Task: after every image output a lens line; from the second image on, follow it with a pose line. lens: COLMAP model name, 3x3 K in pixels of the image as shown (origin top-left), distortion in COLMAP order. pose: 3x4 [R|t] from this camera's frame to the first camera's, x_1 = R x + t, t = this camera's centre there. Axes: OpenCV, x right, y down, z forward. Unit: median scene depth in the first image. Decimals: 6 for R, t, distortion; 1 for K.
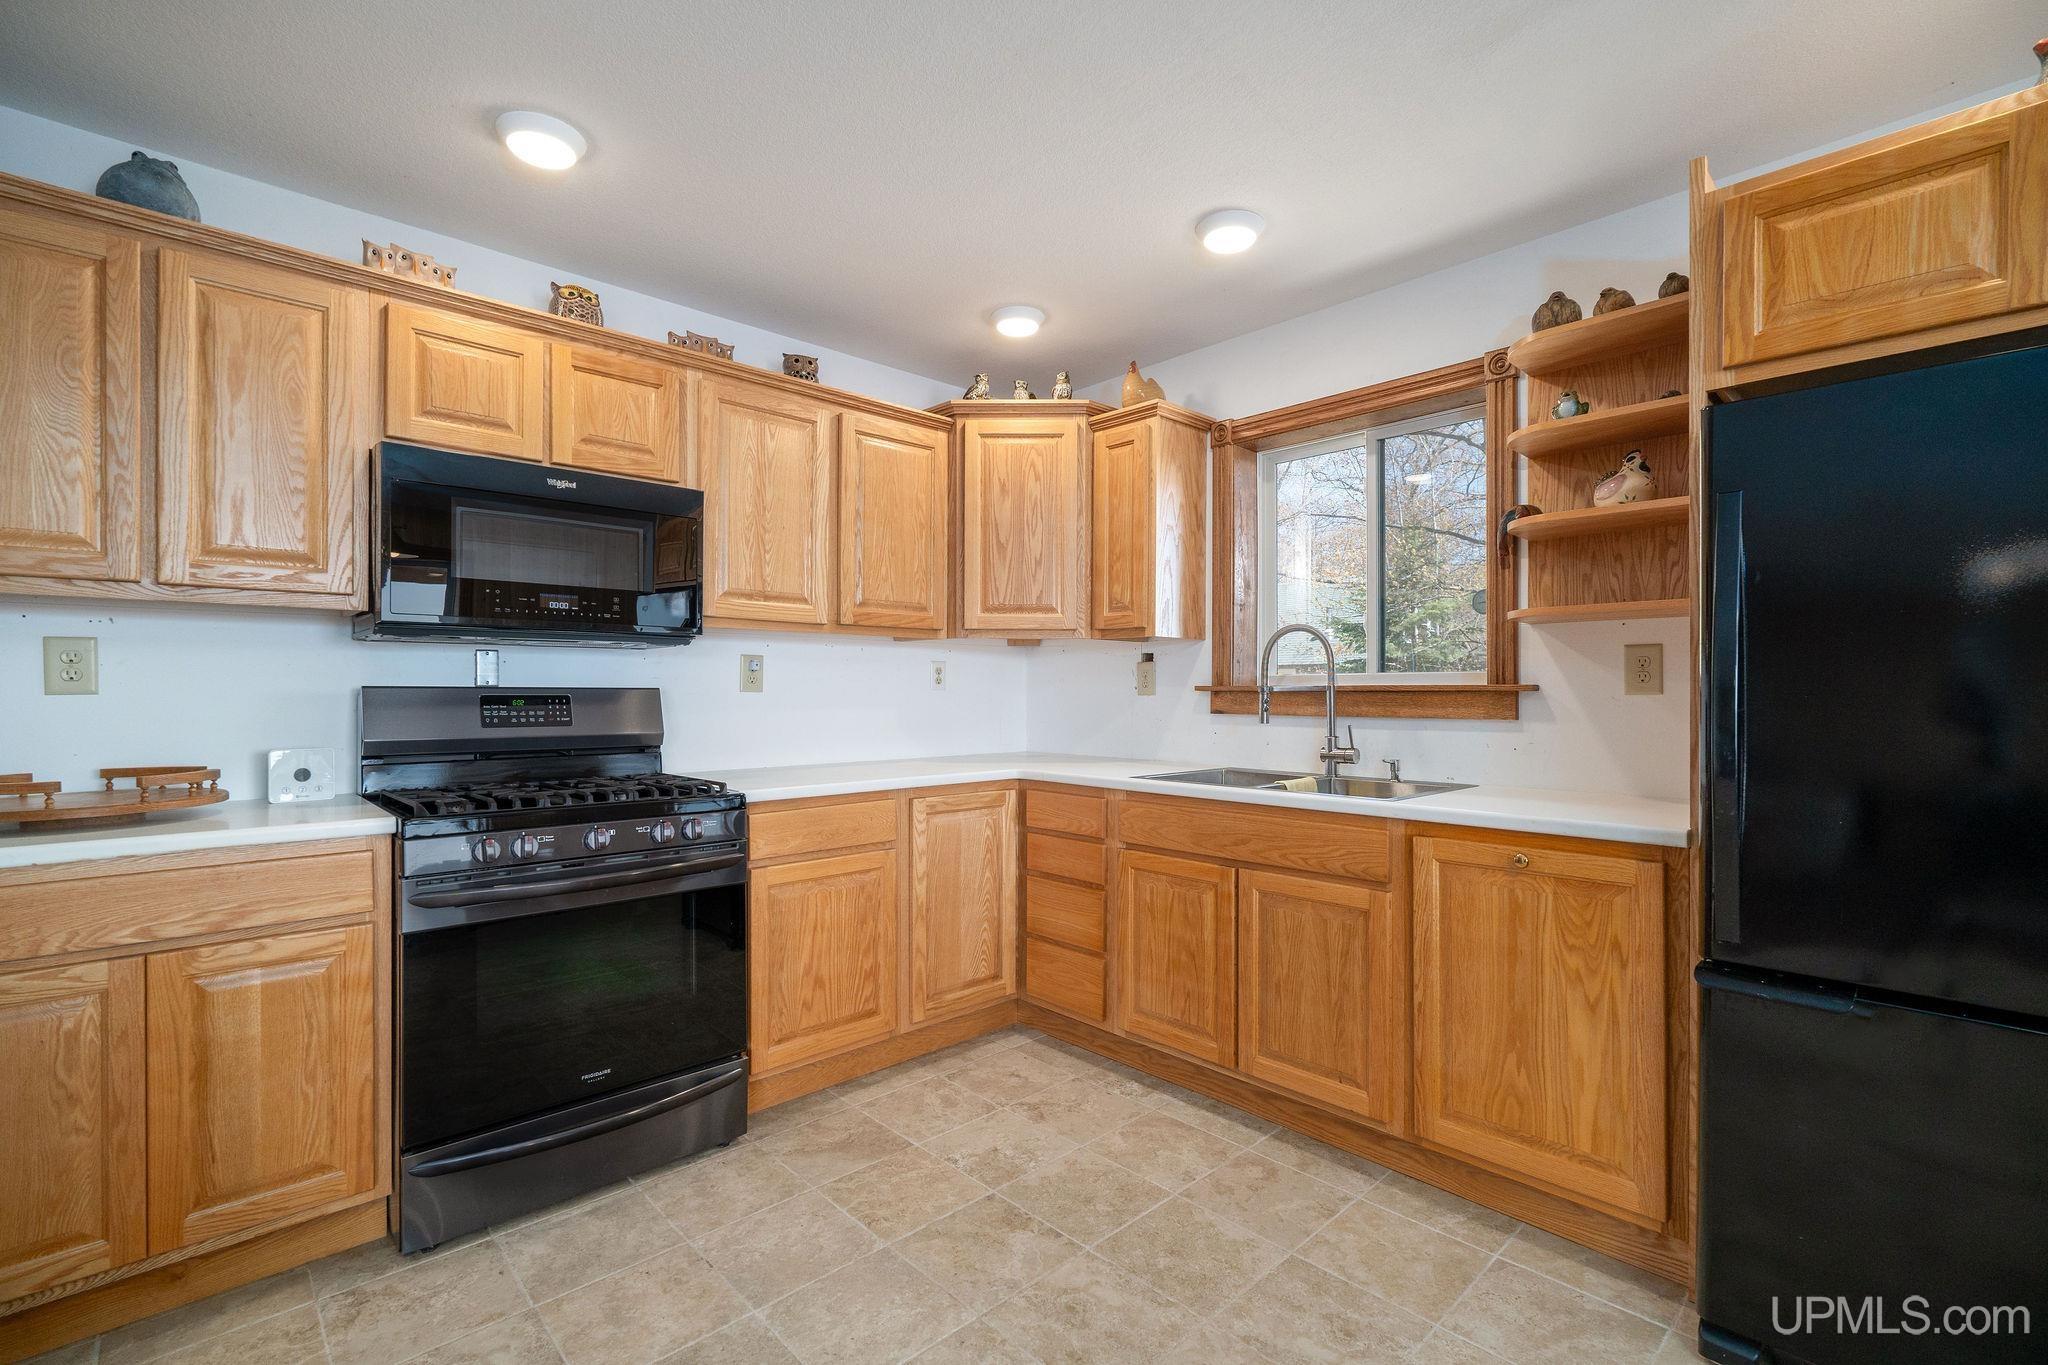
lens RADIAL K [[911.3, 0, 1008.1], [0, 911.3, 689.3], [0, 0, 1]] dist [-0.003369, 0.000301]
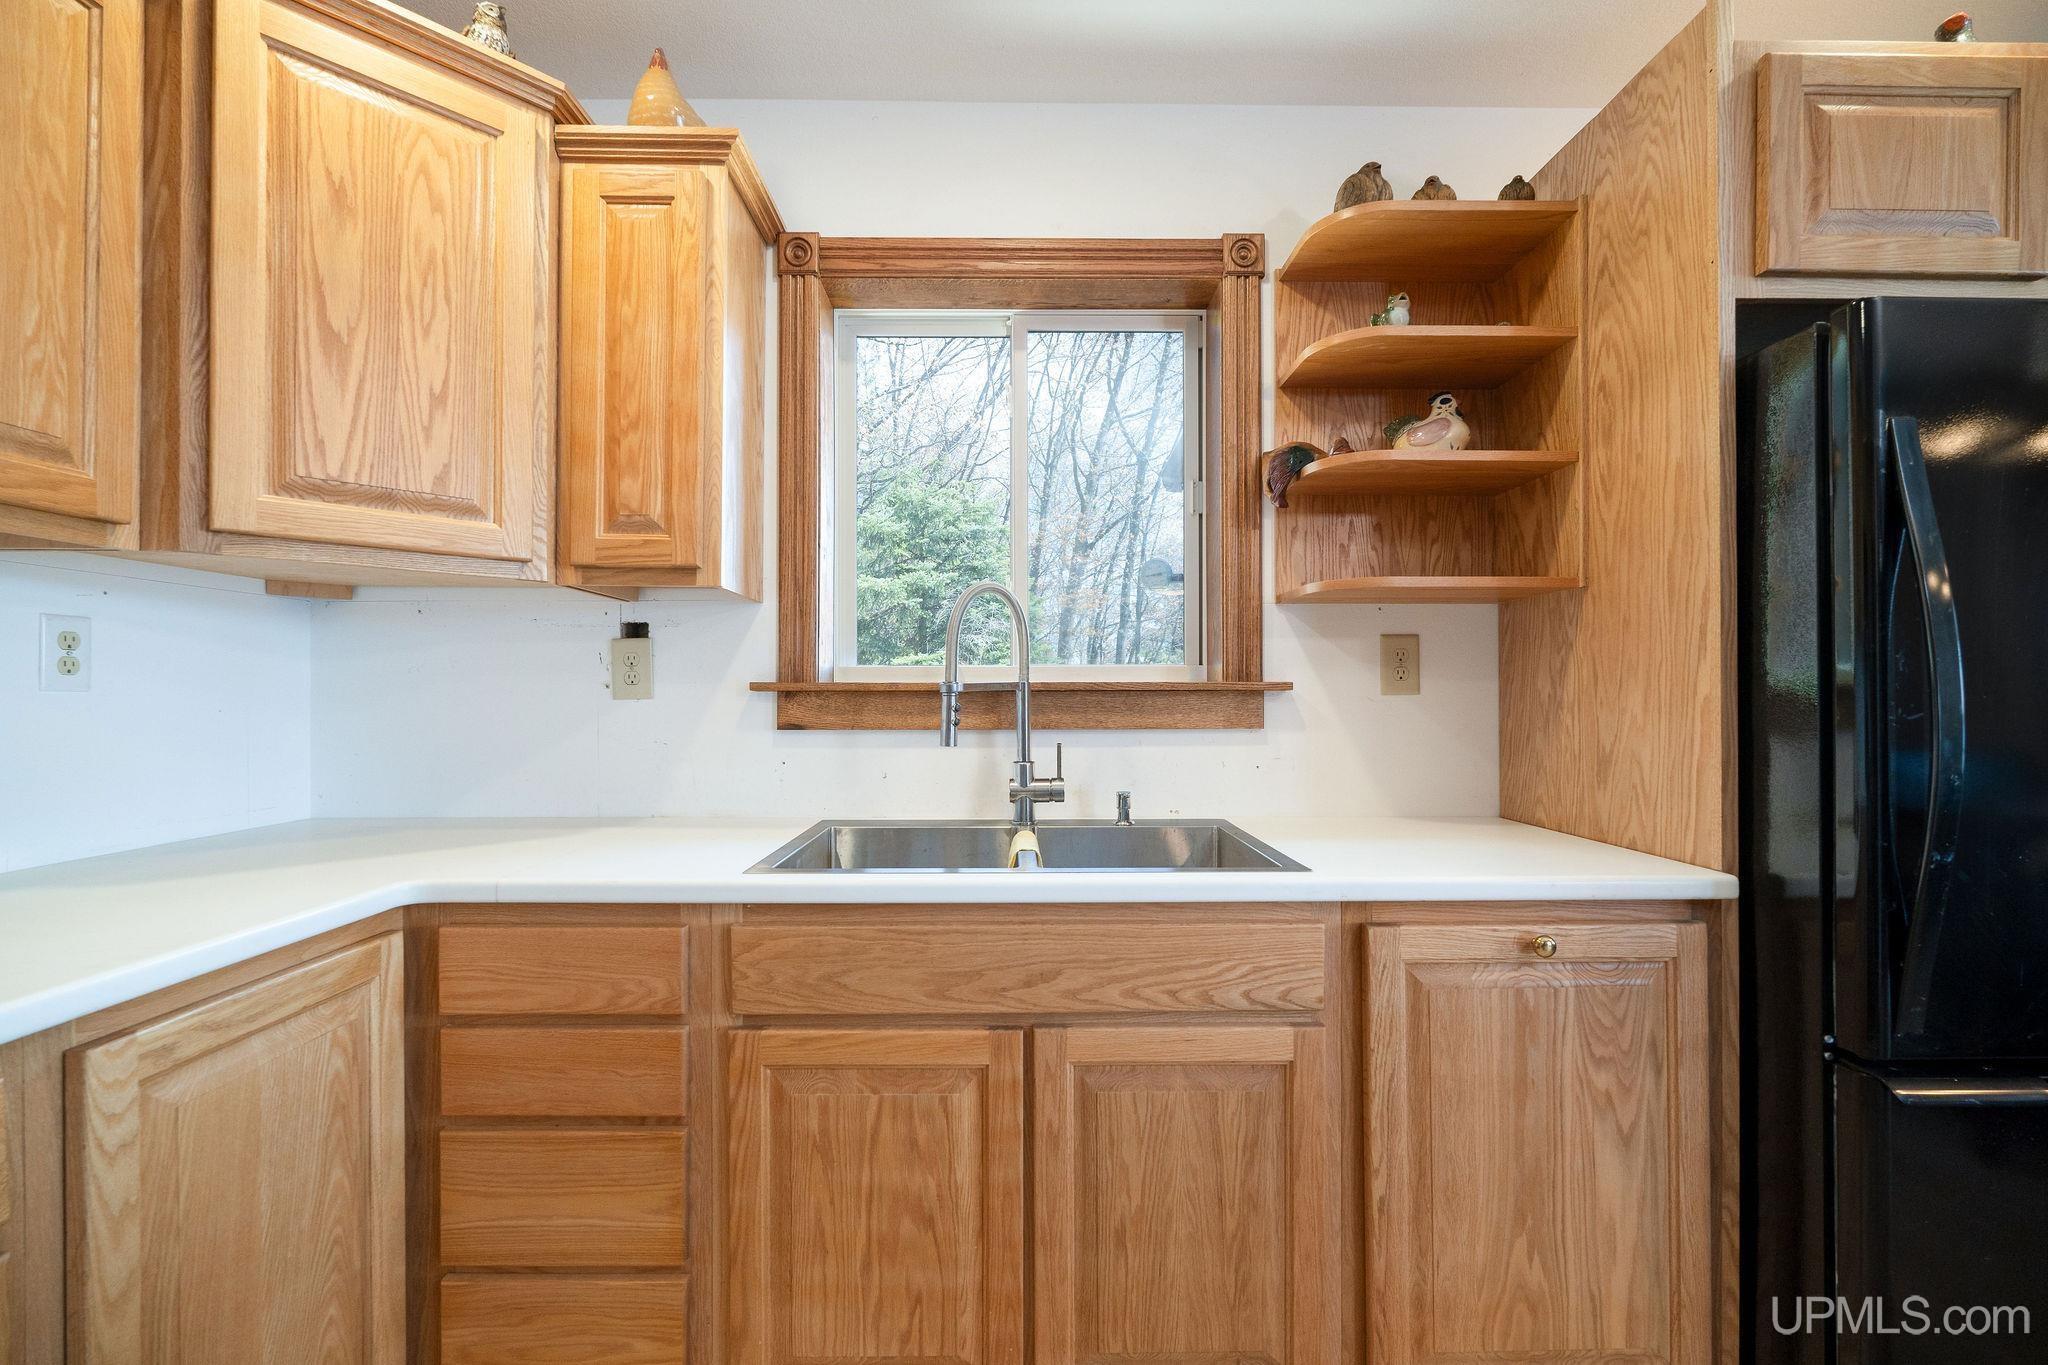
lens RADIAL K [[911.3, 0, 1037.6], [0, 911.3, 691.9], [0, 0, 1]] dist [-0.003369, 0.000301]
pose [[0.663451, -0.001933, 0.748218, -0.123940], [-0.000311, 0.999996, 0.002859, 0.000870], [-0.748220, -0.002130, 0.663447, 0.587644]]
